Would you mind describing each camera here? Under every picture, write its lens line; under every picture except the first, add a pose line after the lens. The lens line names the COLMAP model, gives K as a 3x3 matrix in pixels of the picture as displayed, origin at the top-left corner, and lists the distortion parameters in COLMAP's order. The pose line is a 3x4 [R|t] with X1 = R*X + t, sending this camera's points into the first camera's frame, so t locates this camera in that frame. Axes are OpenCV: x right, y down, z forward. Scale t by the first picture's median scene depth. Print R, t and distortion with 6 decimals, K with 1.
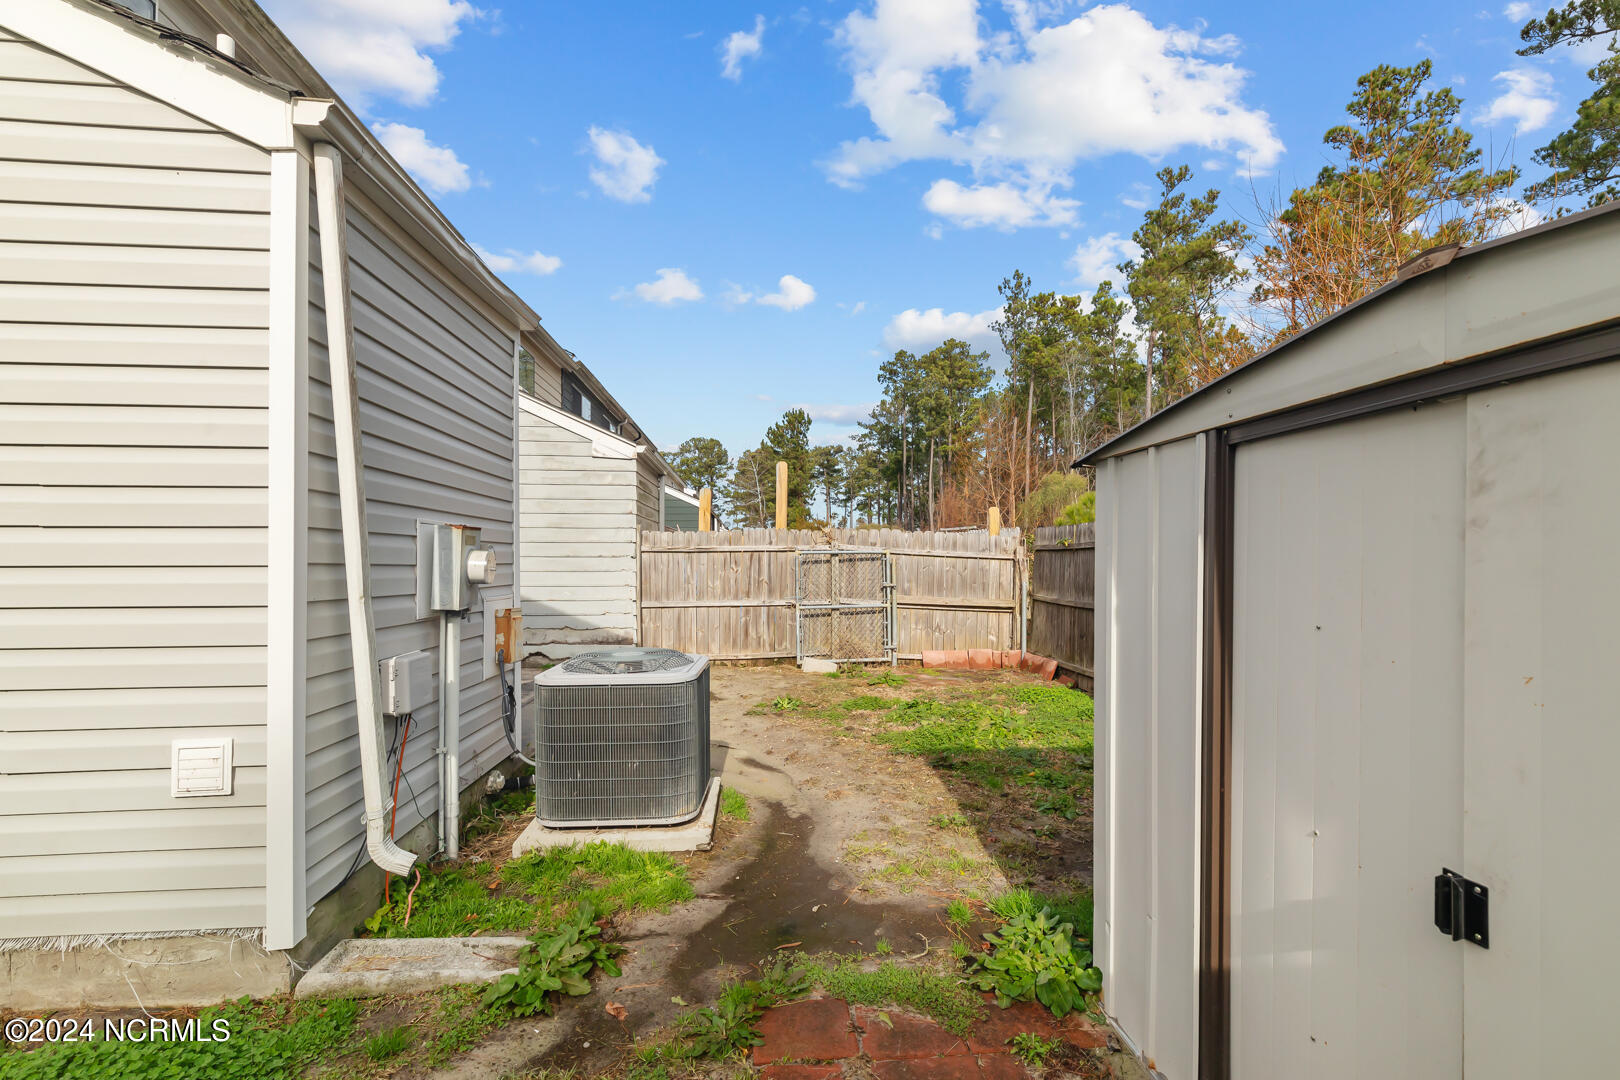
lens RADIAL K [[724.4, 0, 822.4], [0, 724.4, 551.2], [0, 0, 1]] dist [0.009764, 0.000459]
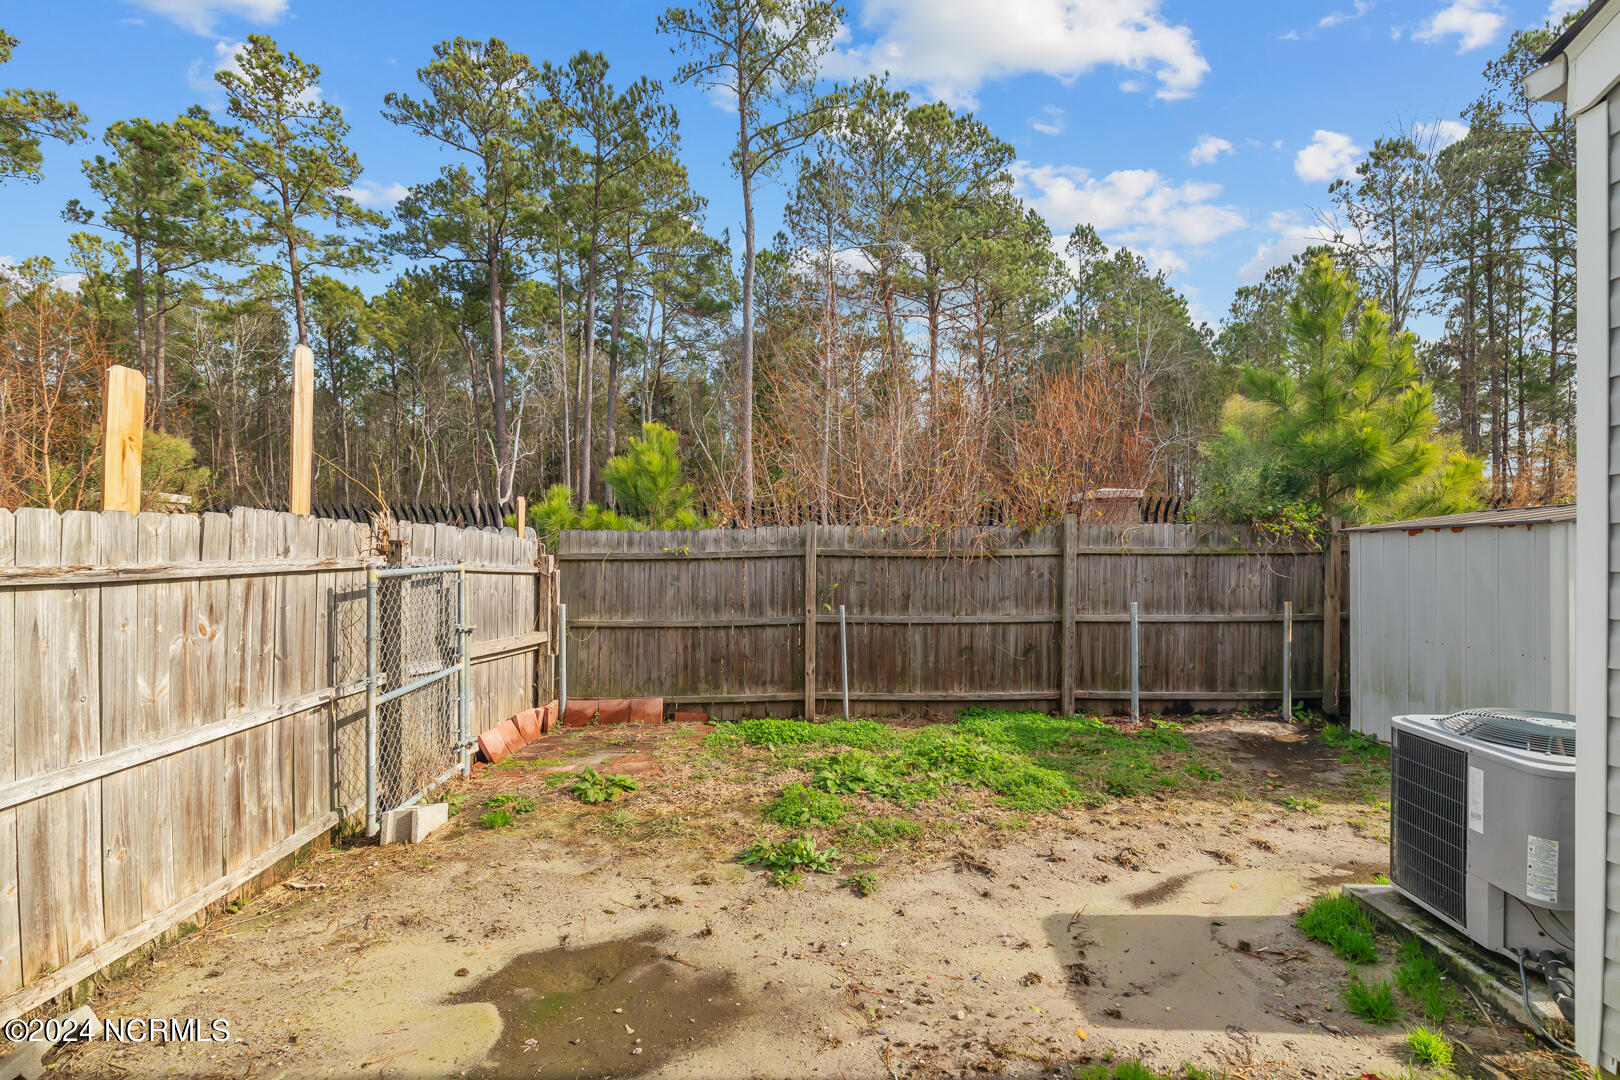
lens RADIAL K [[743.5, 0, 831.7], [0, 743.5, 543.7], [0, 0, 1]] dist [0.006278, 0.000164]
pose [[0.087726, 0.005720, 0.996128, -0.435823], [0.004266, 0.999972, -0.006118, -0.011655], [-0.996135, 0.004787, 0.087699, 0.676077]]
